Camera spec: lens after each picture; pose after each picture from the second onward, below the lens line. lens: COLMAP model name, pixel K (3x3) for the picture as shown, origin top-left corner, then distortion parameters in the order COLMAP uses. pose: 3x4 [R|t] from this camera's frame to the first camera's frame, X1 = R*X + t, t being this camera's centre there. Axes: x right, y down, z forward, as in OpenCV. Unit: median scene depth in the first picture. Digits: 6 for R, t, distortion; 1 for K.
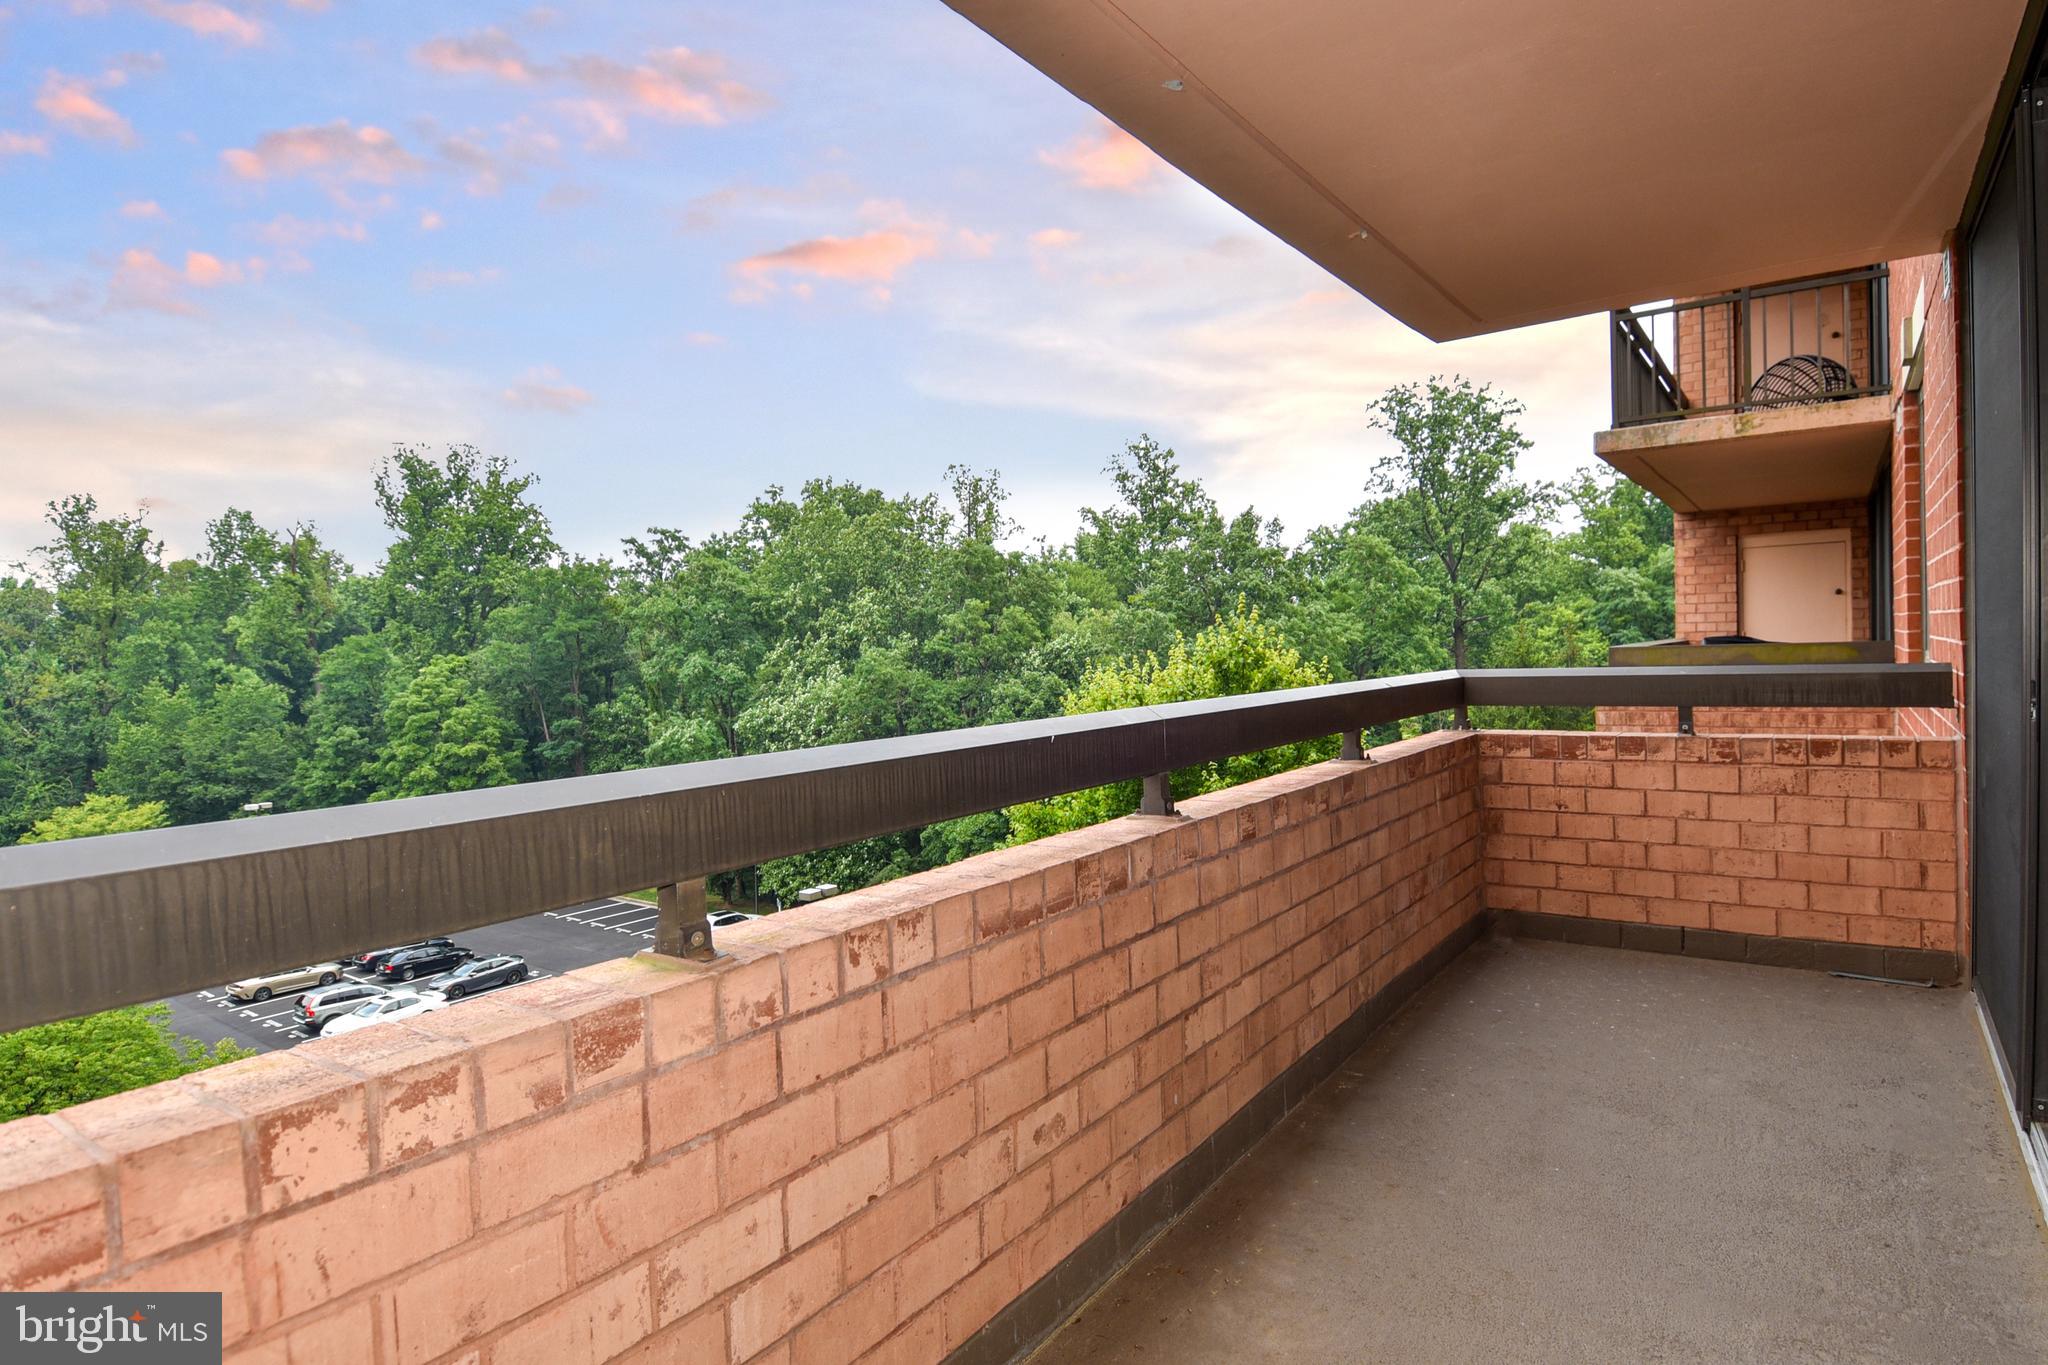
lens RADIAL K [[1080.8, 0, 963.7], [0, 1080.8, 691.9], [0, 0, 1]] dist [0.017511, -0.018480]
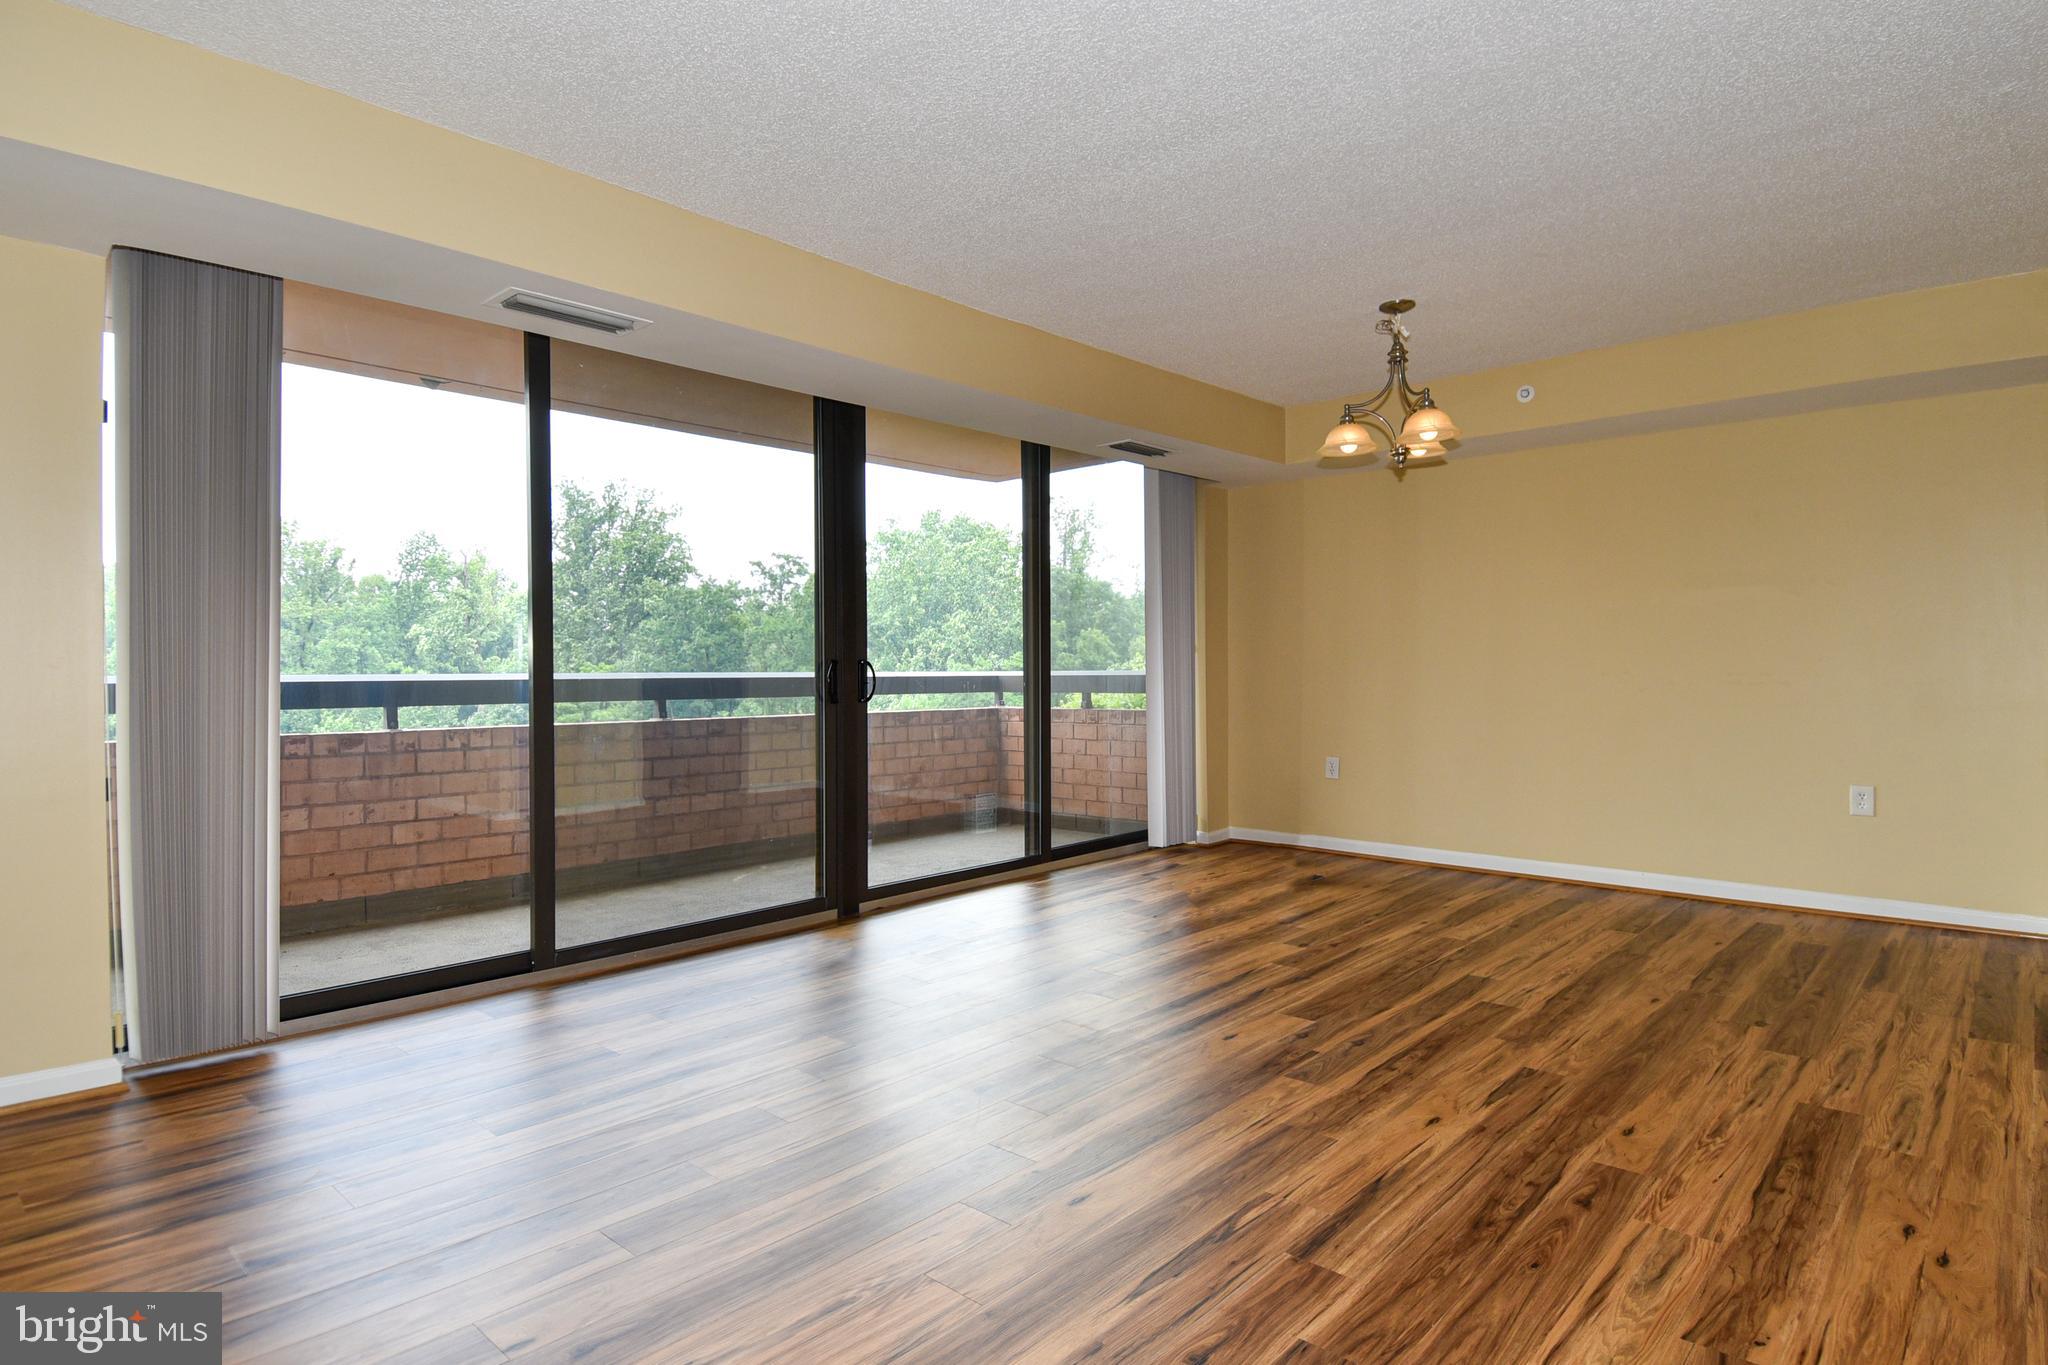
lens RADIAL K [[1128.0, 0, 1038.0], [0, 1128.0, 684.5], [0, 0, 1]] dist [0.048867, -0.000341]
pose [[0.993841, 0.023164, -0.108364, 0.119850], [-0.026166, 0.999310, -0.026360, 0.007799], [0.107678, 0.029033, 0.993762, -0.132047]]
